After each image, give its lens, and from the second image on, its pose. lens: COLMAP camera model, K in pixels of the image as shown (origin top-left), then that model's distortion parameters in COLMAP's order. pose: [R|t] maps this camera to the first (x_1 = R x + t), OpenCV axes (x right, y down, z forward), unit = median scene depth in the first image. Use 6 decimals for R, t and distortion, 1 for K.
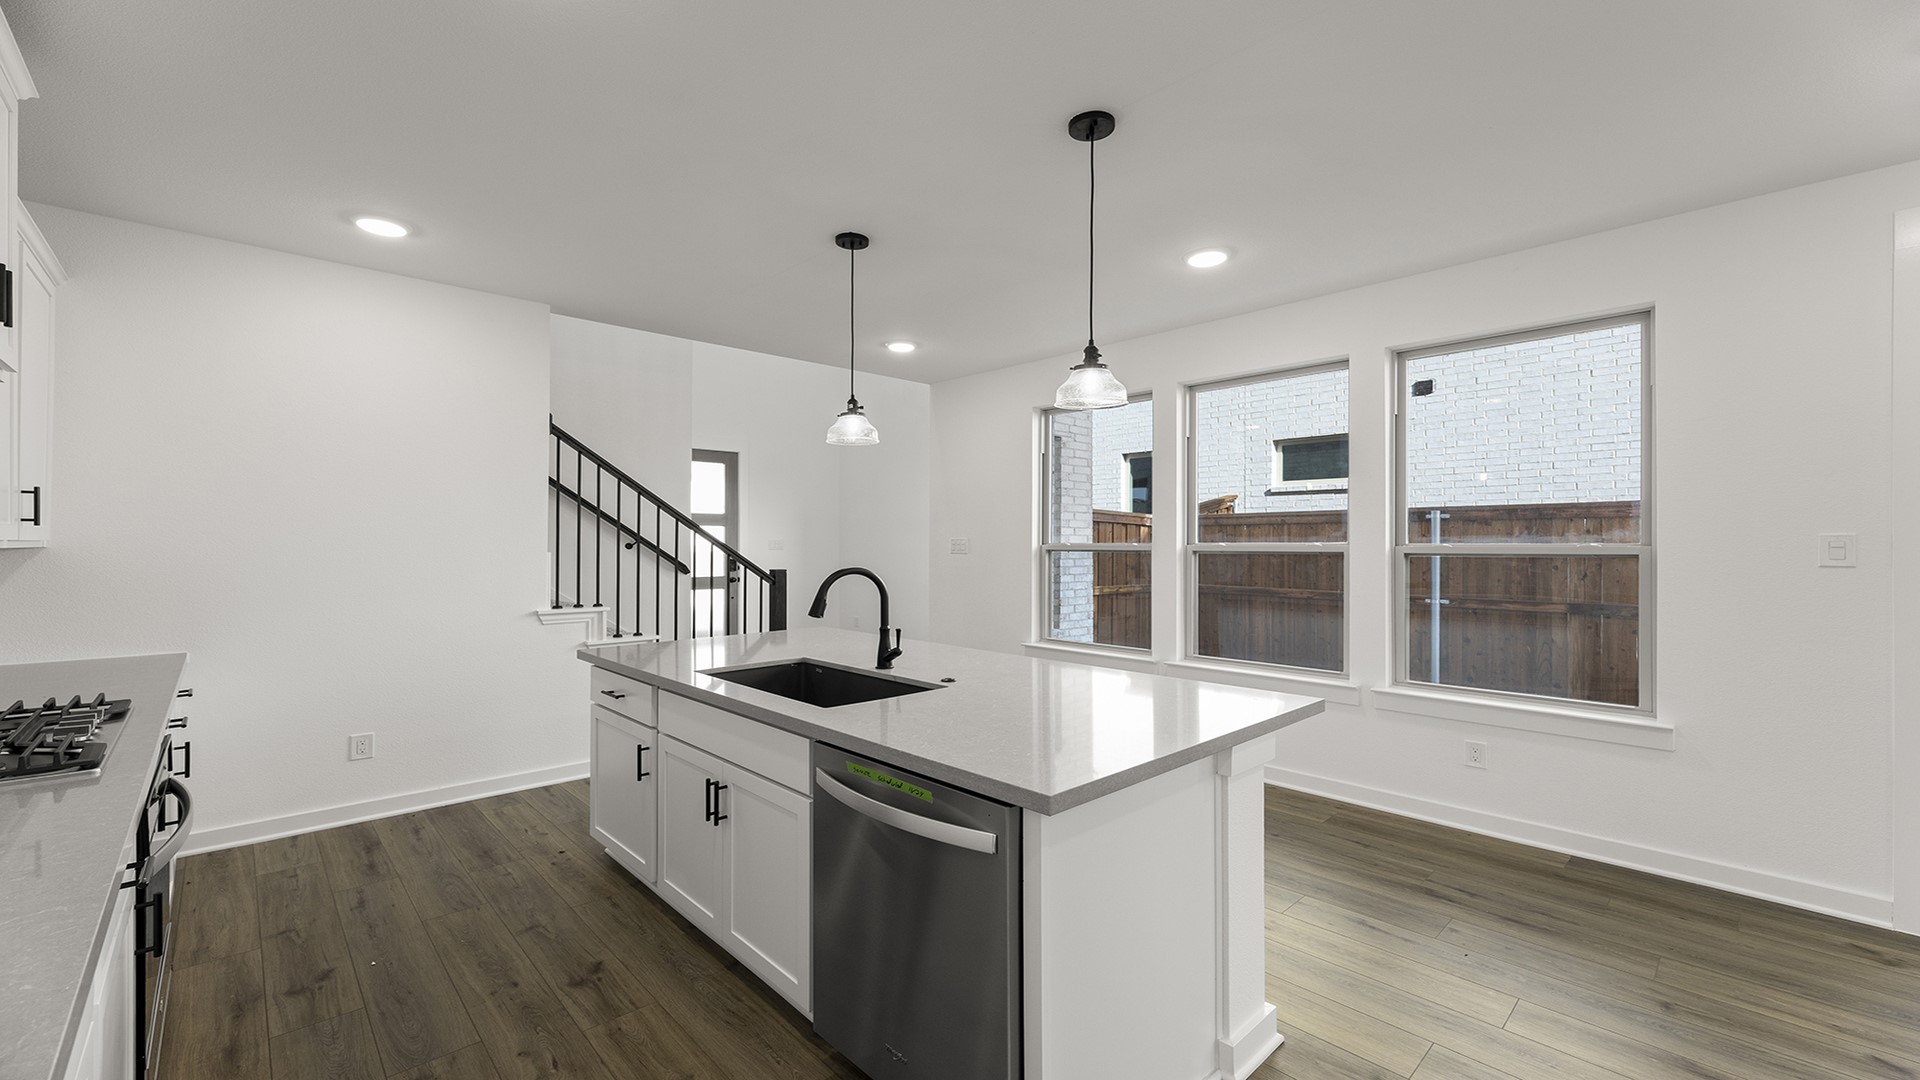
lens RADIAL K [[766.1, 0, 973.0], [0, 766.1, 547.8], [0, 0, 1]] dist [0.000654, 0.000180]
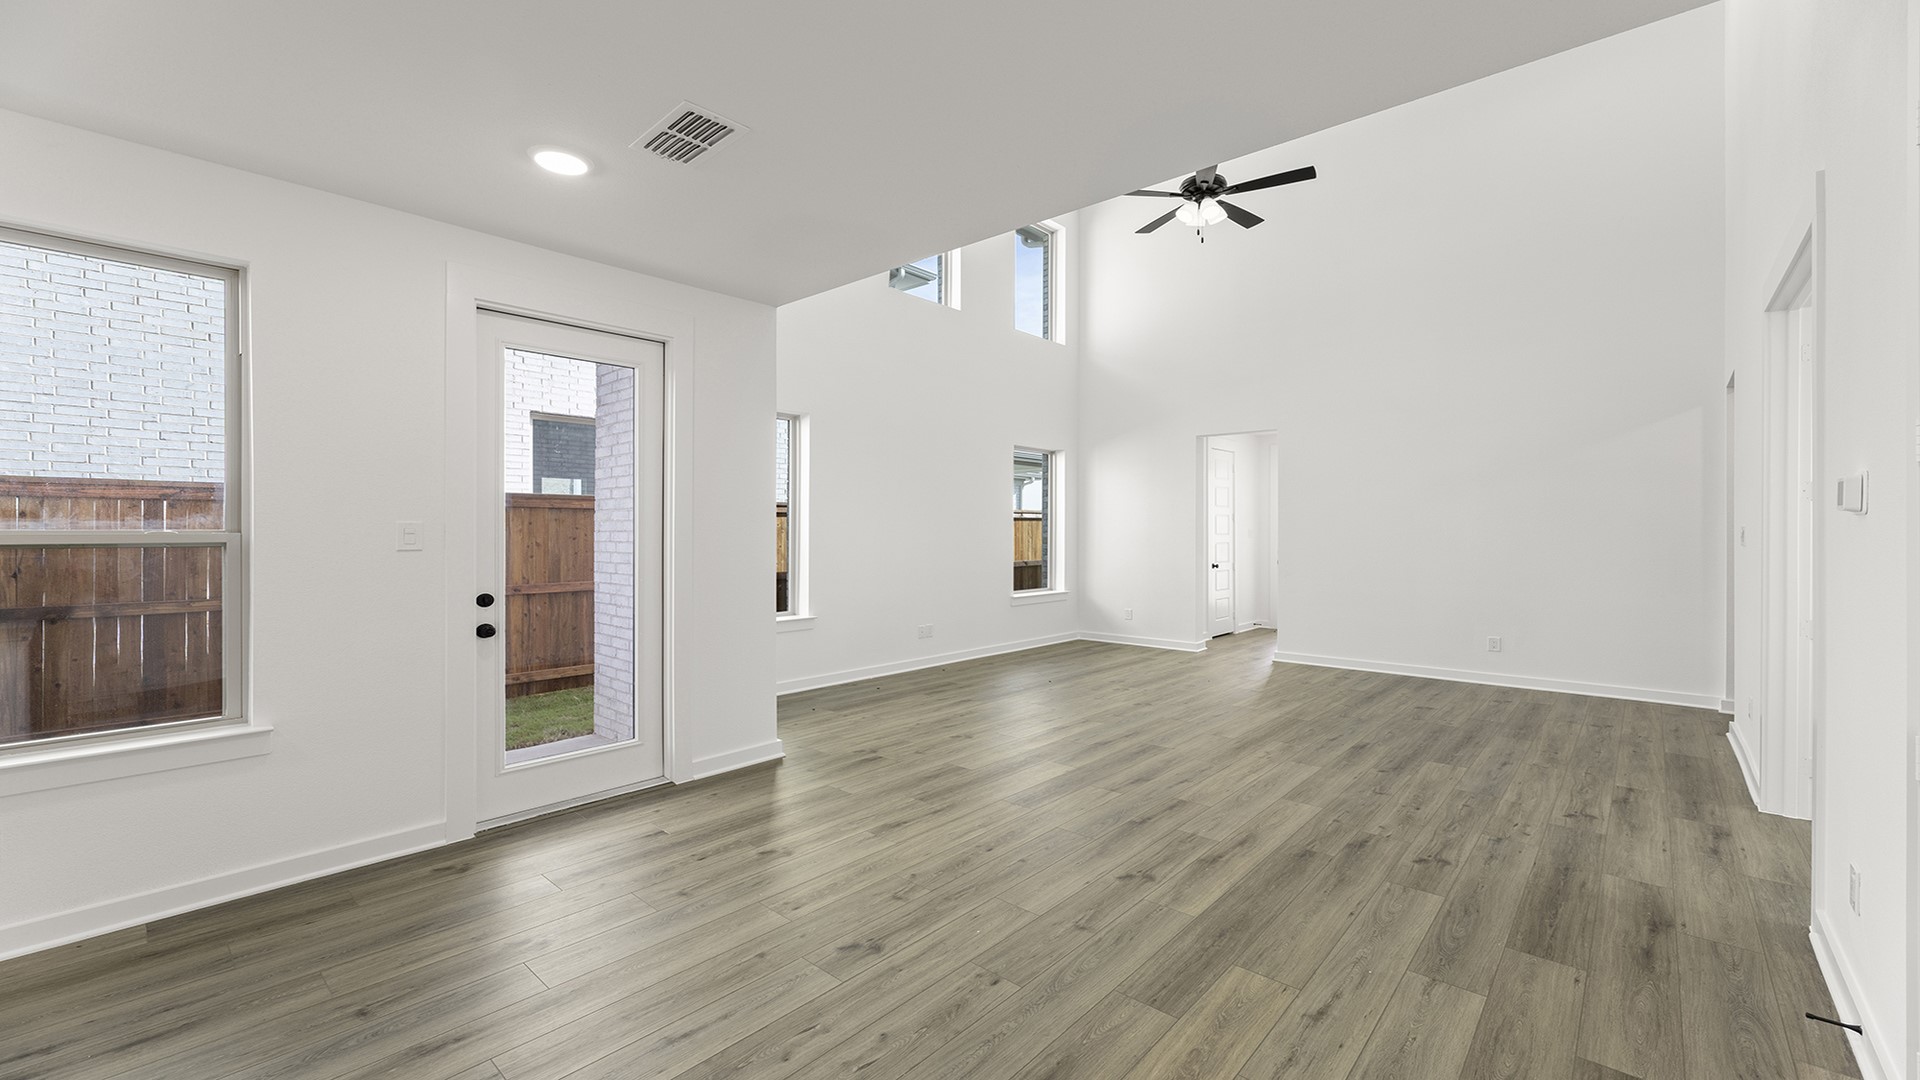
lens RADIAL K [[770.9, 0, 953.5], [0, 770.9, 530.5], [0, 0, 1]] dist [0.001885, 0.000181]
pose [[-0.070517, 0.000596, 0.997510, -0.075324], [0.003661, 0.999993, -0.000339, -0.001736], [-0.997504, 0.003628, -0.070518, 0.223351]]
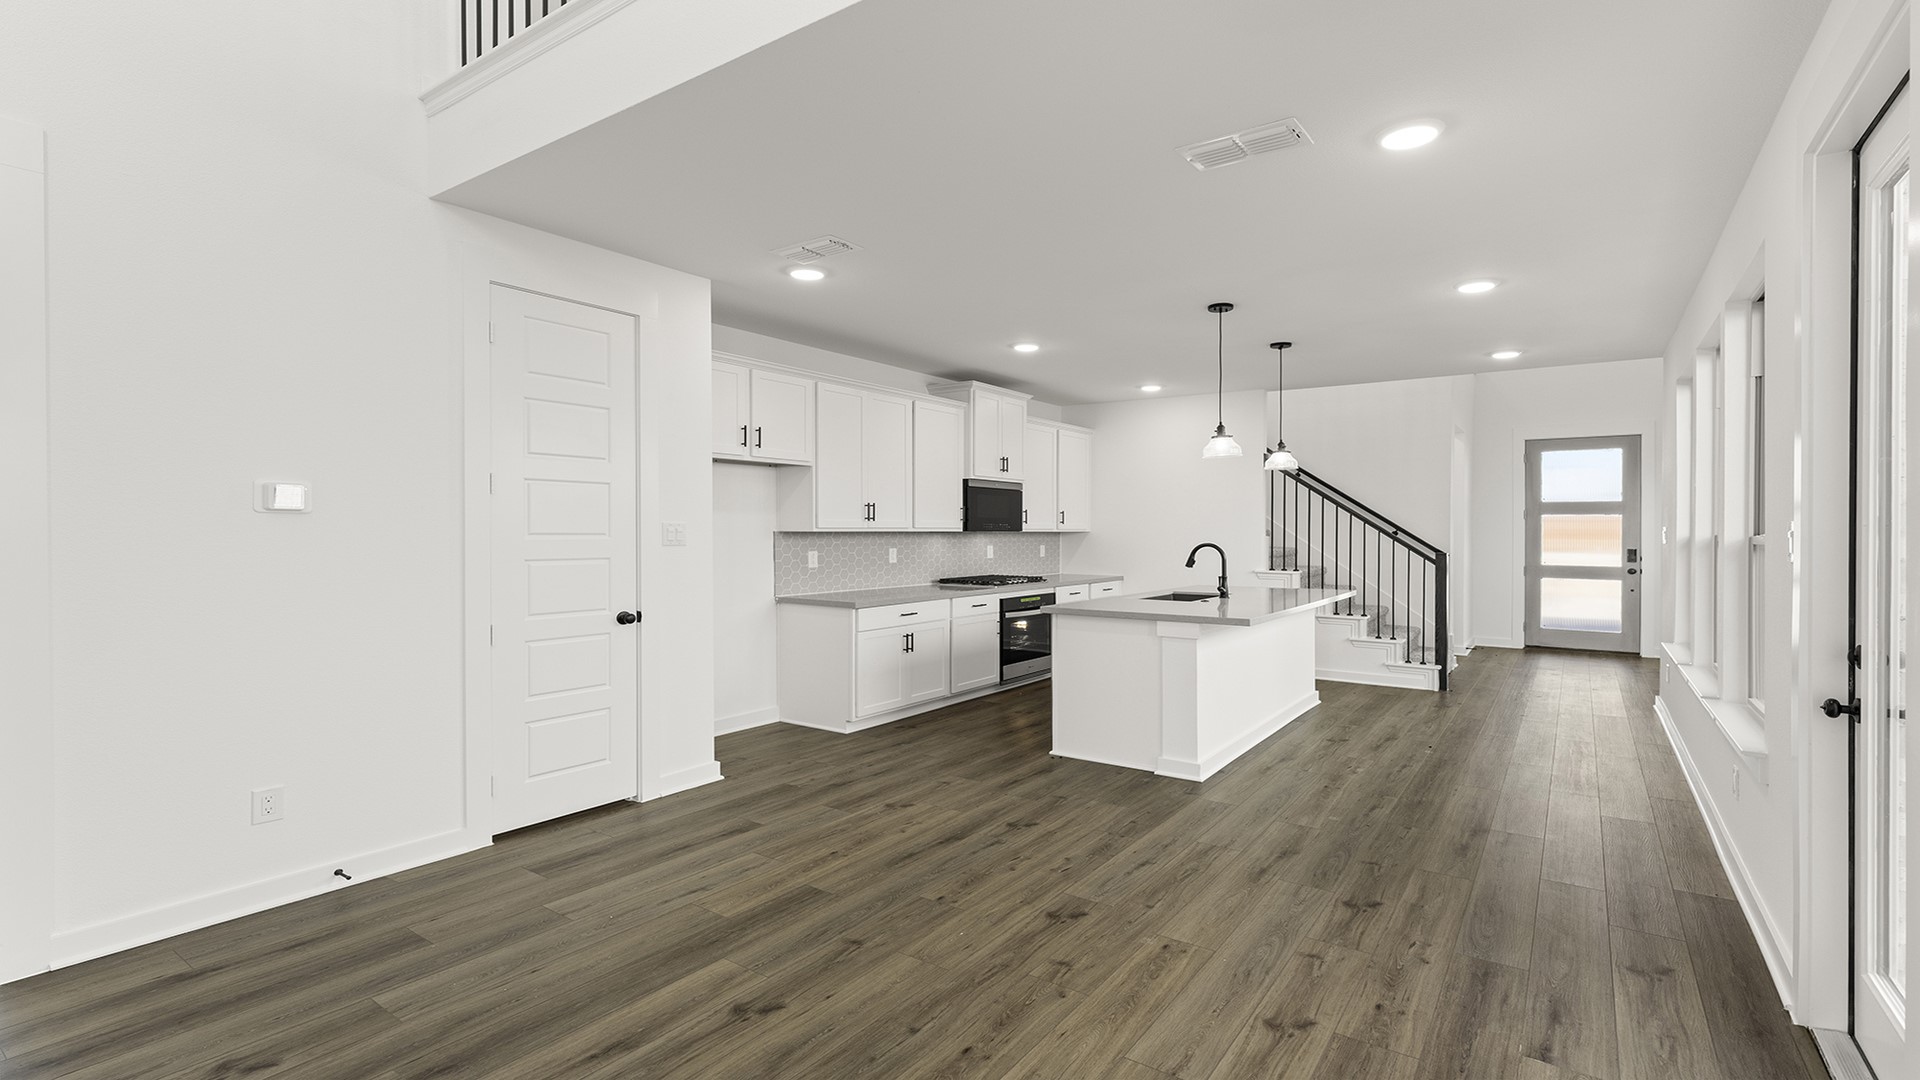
lens RADIAL K [[870.7, 0, 957.9], [0, 870.7, 536.9], [0, 0, 1]] dist [-0.002264, -0.000349]
pose [[0.188827, 0.008347, -0.981975, 1.550489], [-0.009081, 0.999936, 0.006754, 0.001006], [0.981968, 0.007642, 0.188891, -0.026218]]
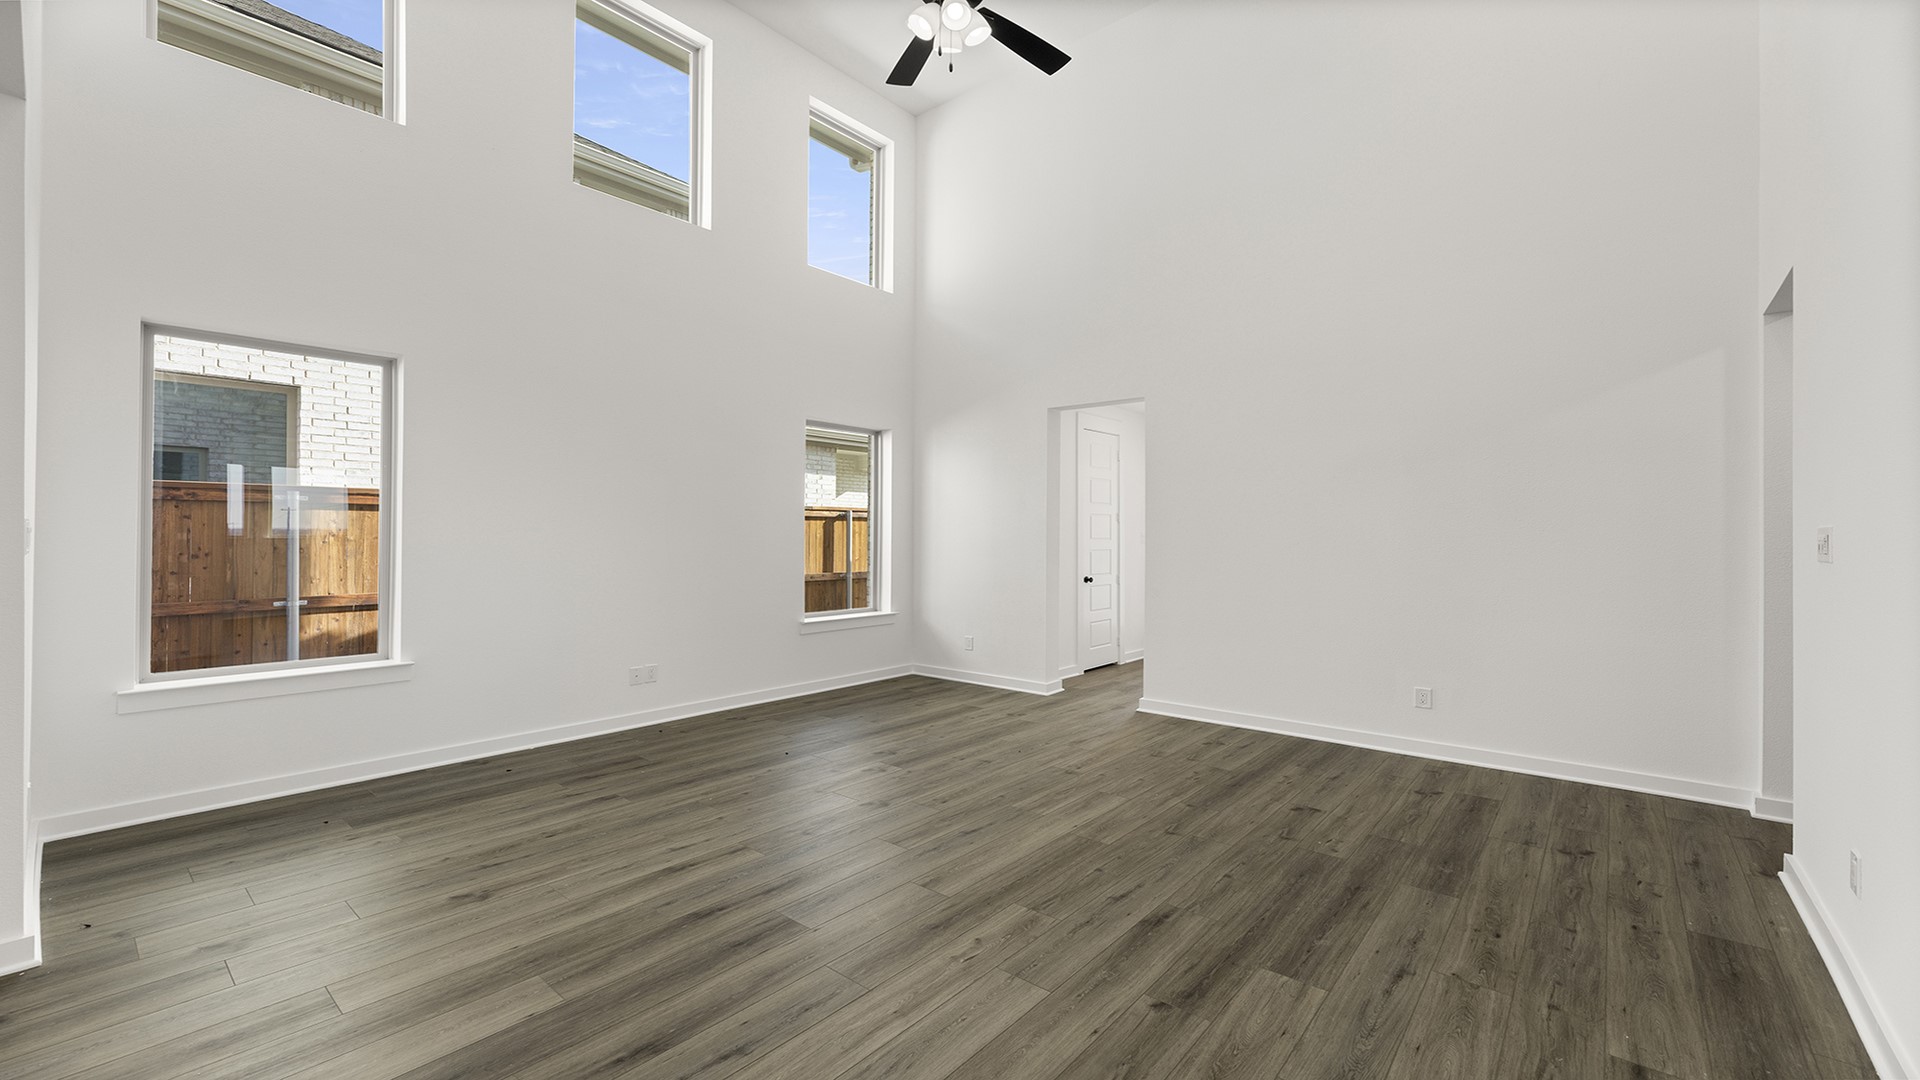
lens RADIAL K [[776.5, 0, 959.5], [0, 776.5, 525.8], [0, 0, 1]] dist [0.000213, -0.000096]
pose [[-0.103976, 0.011585, 0.994512, 0.527683], [0.001899, 0.999933, -0.011450, 0.003296], [-0.994578, 0.000698, -0.103991, -0.352728]]
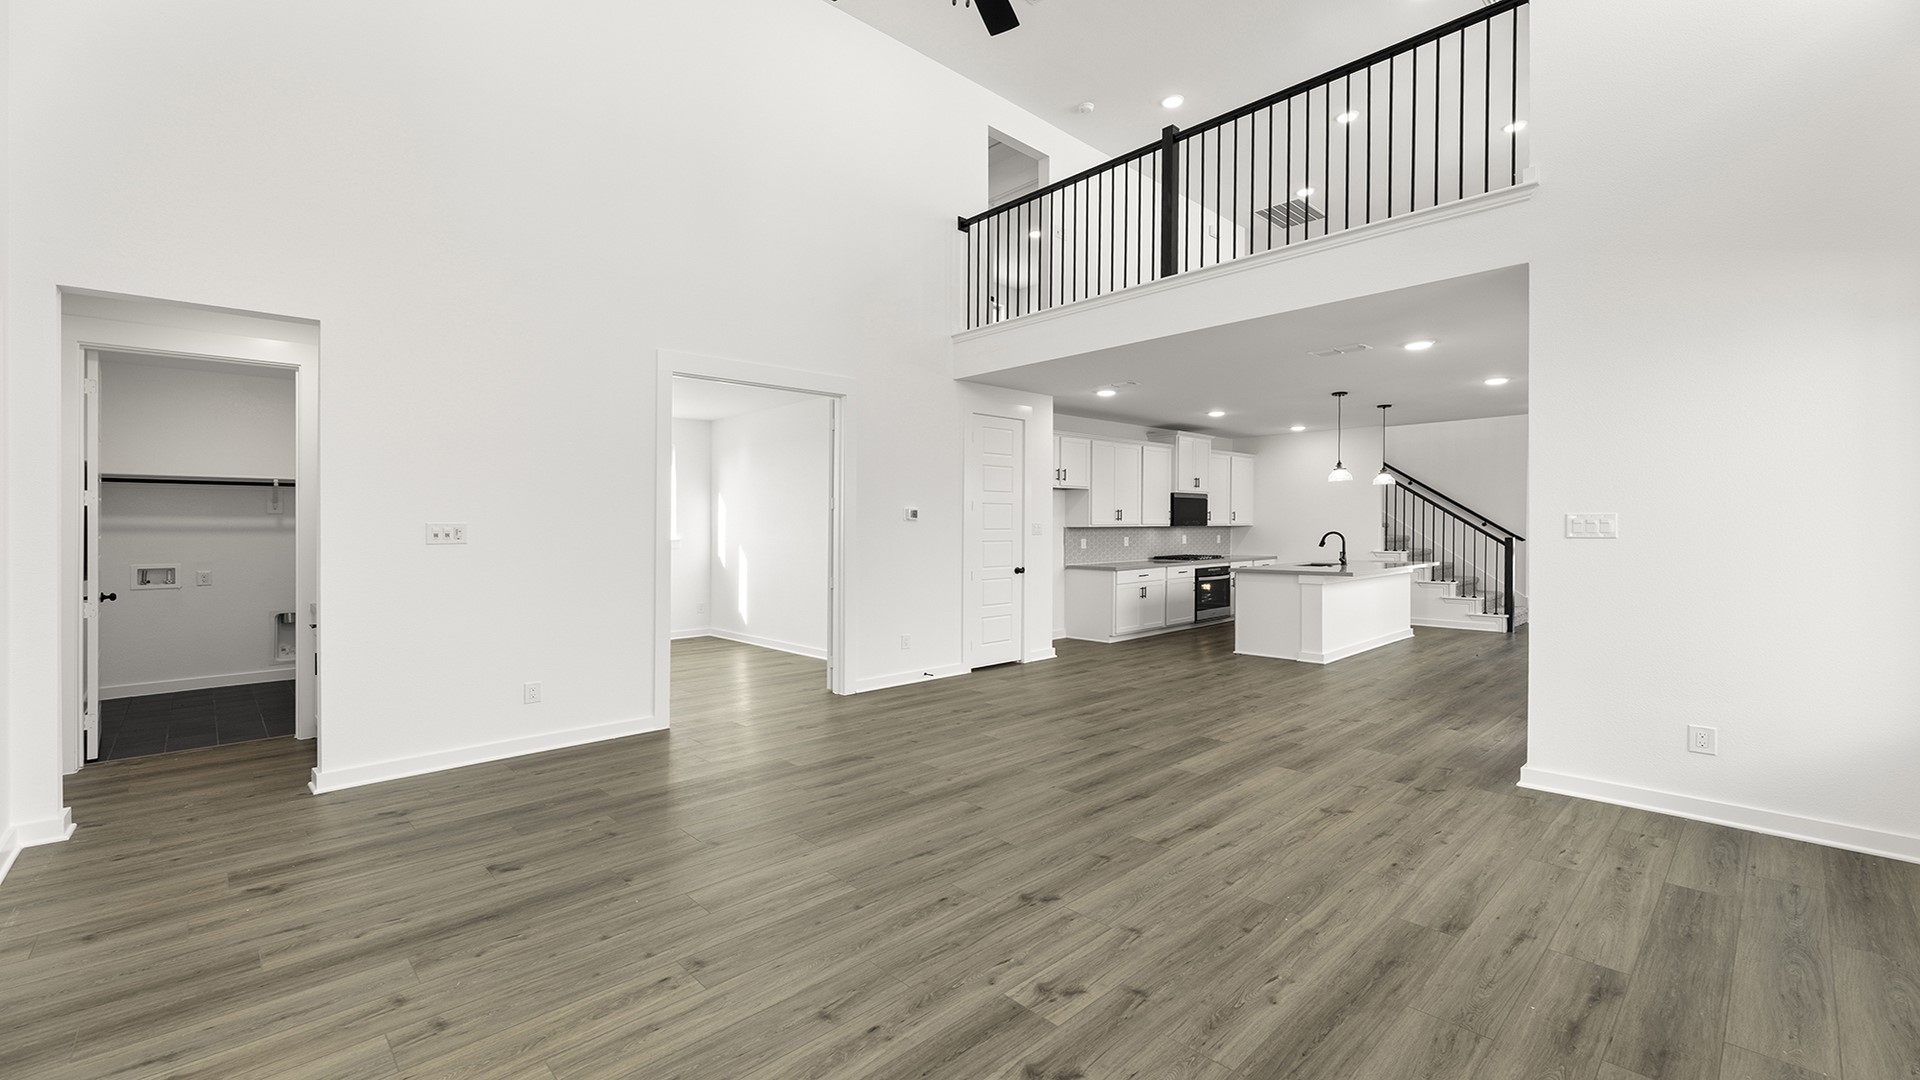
lens RADIAL K [[802.6, 0, 972.4], [0, 802.6, 545.4], [0, 0, 1]] dist [0.020120, 0.000012]
pose [[0.014370, 0.023616, -0.999618, 2.585398], [0.000817, 0.999720, 0.023630, 0.002246], [0.999896, -0.001156, 0.014346, -0.432562]]
